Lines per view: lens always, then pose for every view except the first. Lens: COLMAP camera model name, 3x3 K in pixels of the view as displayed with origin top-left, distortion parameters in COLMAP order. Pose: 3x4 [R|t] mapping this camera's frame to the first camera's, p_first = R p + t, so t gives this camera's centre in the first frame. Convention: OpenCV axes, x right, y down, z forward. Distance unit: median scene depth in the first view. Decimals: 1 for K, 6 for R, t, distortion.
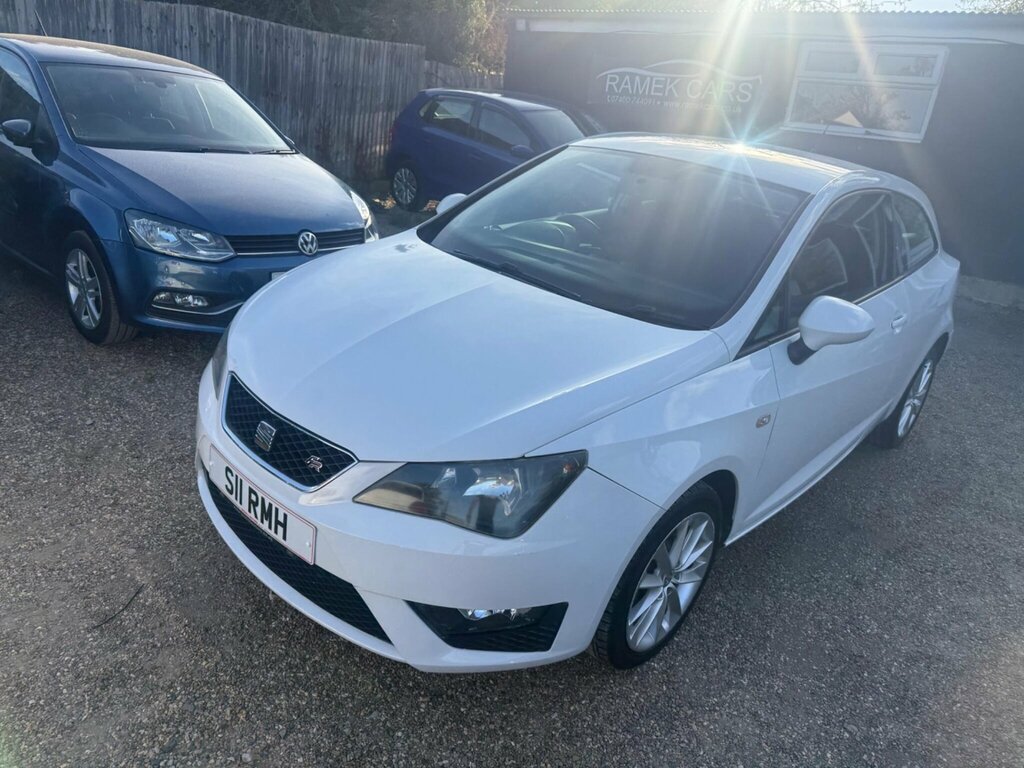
lens RADIAL K [[728.0, 0, 507.1], [0, 728.0, 386.9], [0, 0, 1]] dist [0.003312, -0.008905]
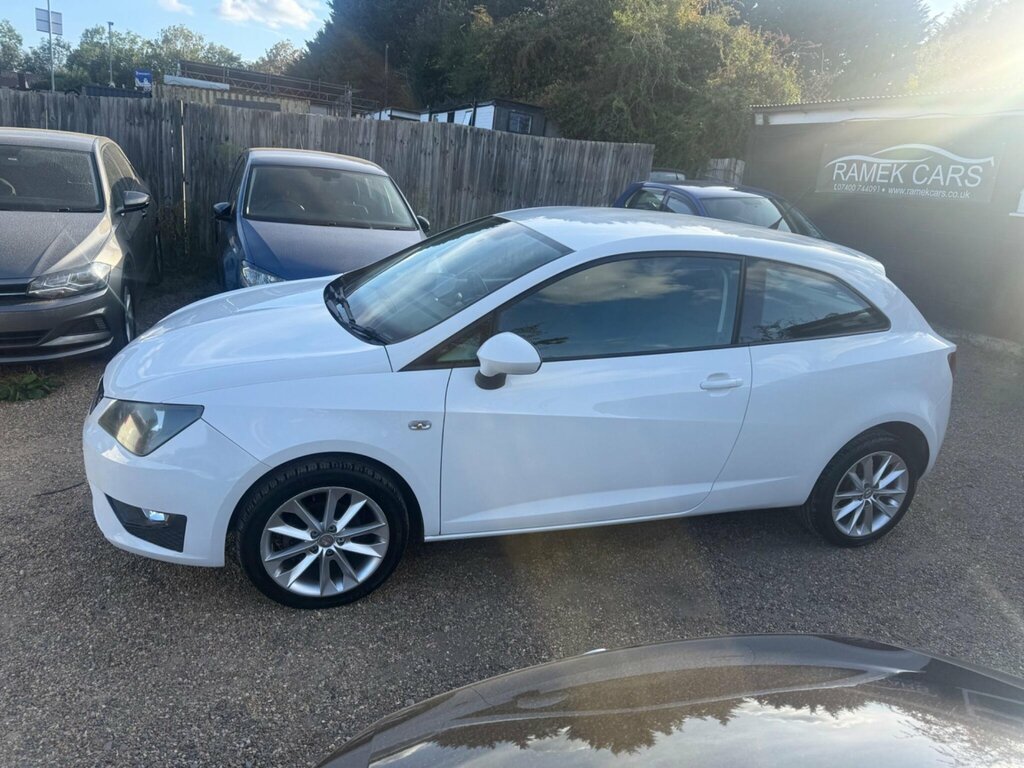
lens RADIAL K [[723.7, 0, 510.5], [0, 723.7, 387.7], [0, 0, 1]] dist [0.047495, -0.055733]
pose [[0.883848, 0.105093, -0.455815, 0.695127], [-0.160692, 0.983349, -0.084867, 0.041652], [0.439307, 0.148255, 0.886019, 0.000448]]
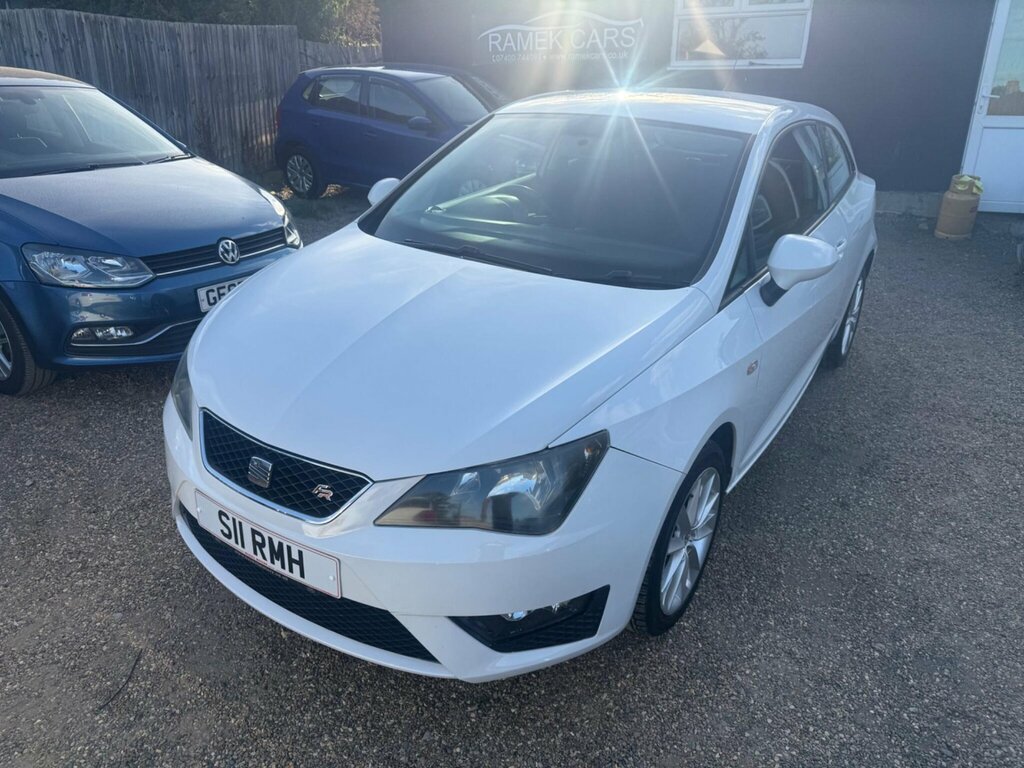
lens RADIAL K [[726.9, 0, 509.0], [0, 726.9, 381.3], [0, 0, 1]] dist [0.003011, -0.009104]
pose [[0.980303, -0.163216, 0.111203, -0.063524], [0.158943, 0.986201, 0.046320, -0.023377], [-0.117228, -0.027732, 0.992718, 0.027909]]
